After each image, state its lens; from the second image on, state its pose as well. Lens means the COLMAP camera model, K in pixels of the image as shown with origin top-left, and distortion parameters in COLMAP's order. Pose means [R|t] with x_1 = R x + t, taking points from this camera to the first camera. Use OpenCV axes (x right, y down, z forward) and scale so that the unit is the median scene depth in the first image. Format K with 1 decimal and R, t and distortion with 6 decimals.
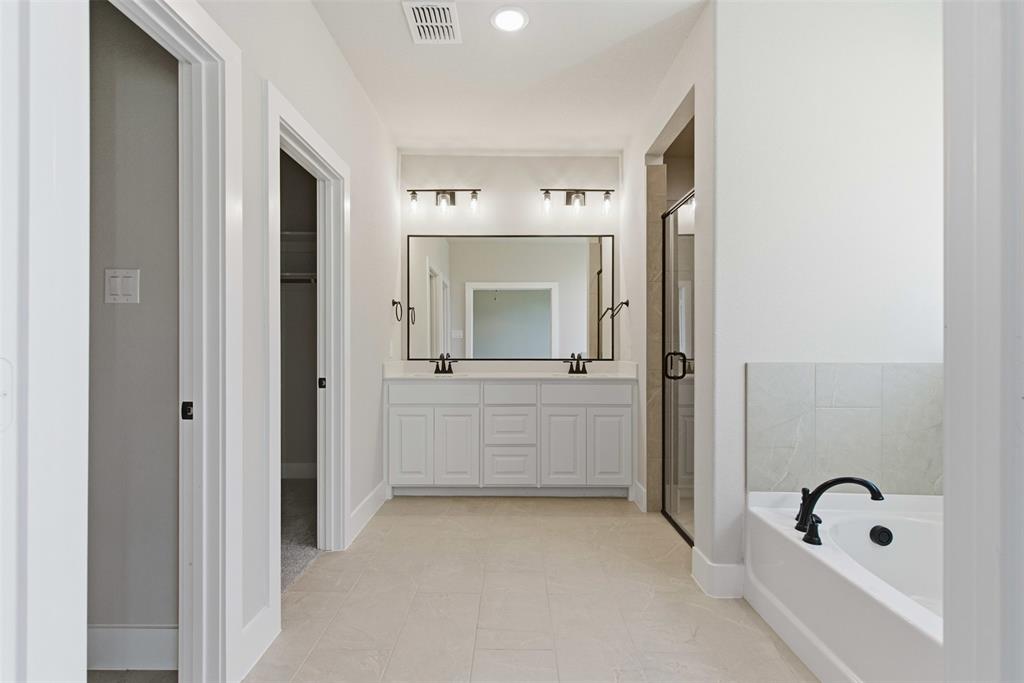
lens RADIAL K [[468.8, 0, 513.9], [0, 468.8, 341.9], [0, 0, 1]] dist [-0.000259, 0.000603]
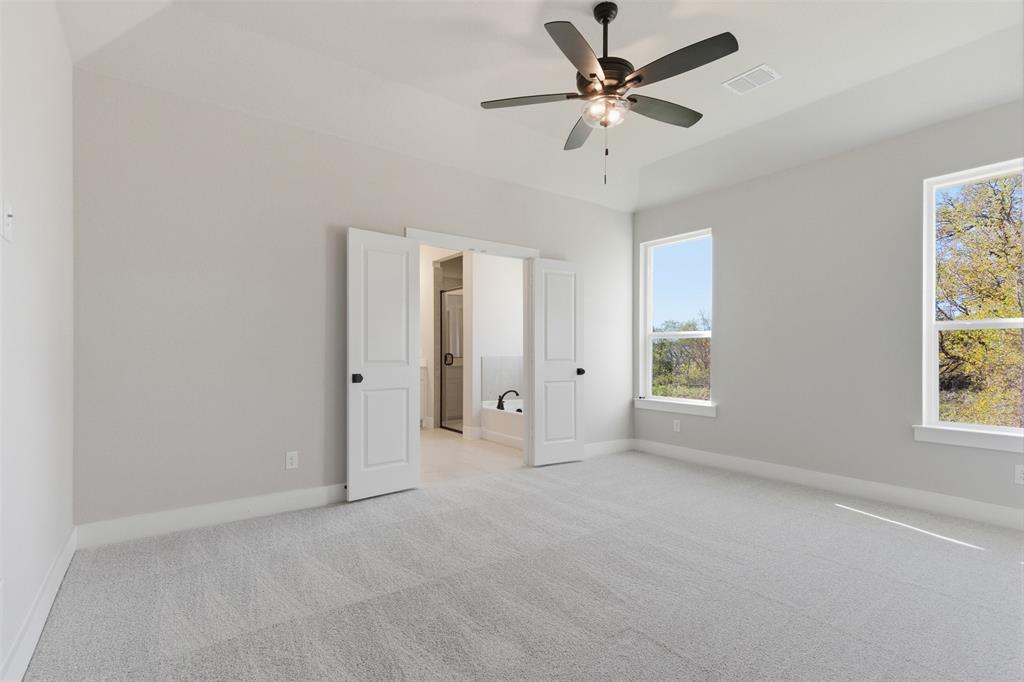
lens RADIAL K [[468.8, 0, 512.7], [0, 468.8, 344.7], [0, 0, 1]] dist [-0.000259, 0.000603]
pose [[0.806185, -0.000941, 0.591663, -1.066163], [0.003687, 0.999987, -0.003433, -0.015507], [-0.591652, 0.004949, 0.806178, -1.450691]]
